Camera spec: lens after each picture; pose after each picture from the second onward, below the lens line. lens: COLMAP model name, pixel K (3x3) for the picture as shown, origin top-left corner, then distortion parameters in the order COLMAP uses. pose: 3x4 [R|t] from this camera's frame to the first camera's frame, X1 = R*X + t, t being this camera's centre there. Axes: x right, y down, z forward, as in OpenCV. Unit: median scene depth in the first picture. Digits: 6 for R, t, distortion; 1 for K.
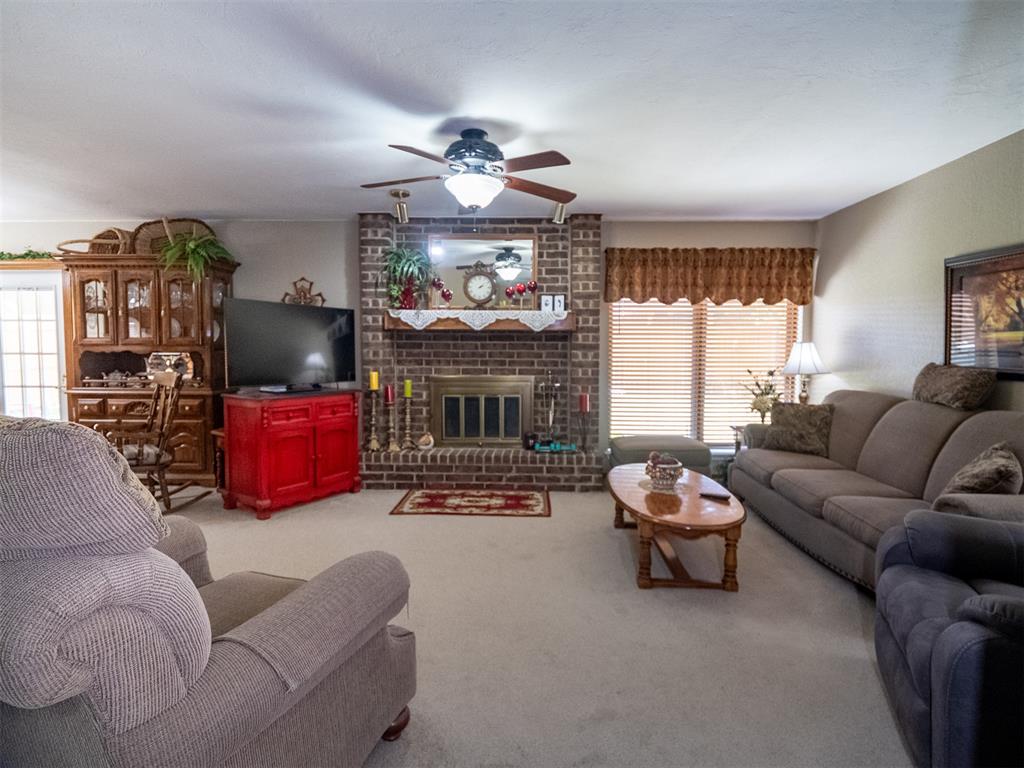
lens RADIAL K [[517.4, 0, 513.7], [0, 517.4, 384.3], [0, 0, 1]] dist [0.001652, -0.000034]
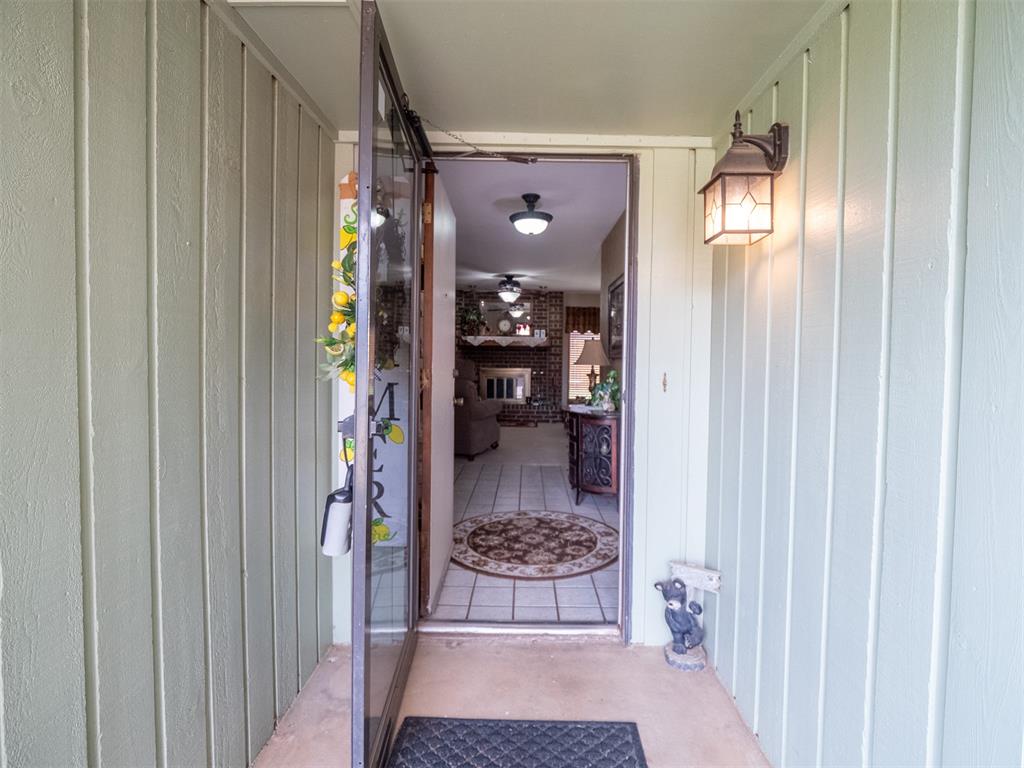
lens RADIAL K [[517.4, 0, 512.2], [0, 517.4, 380.8], [0, 0, 1]] dist [0.001652, -0.000034]
pose [[0.999944, 0.008278, 0.006646, -0.047615], [-0.008116, 0.999679, -0.023988, 0.083859], [-0.006843, 0.023932, 0.999690, -1.068009]]
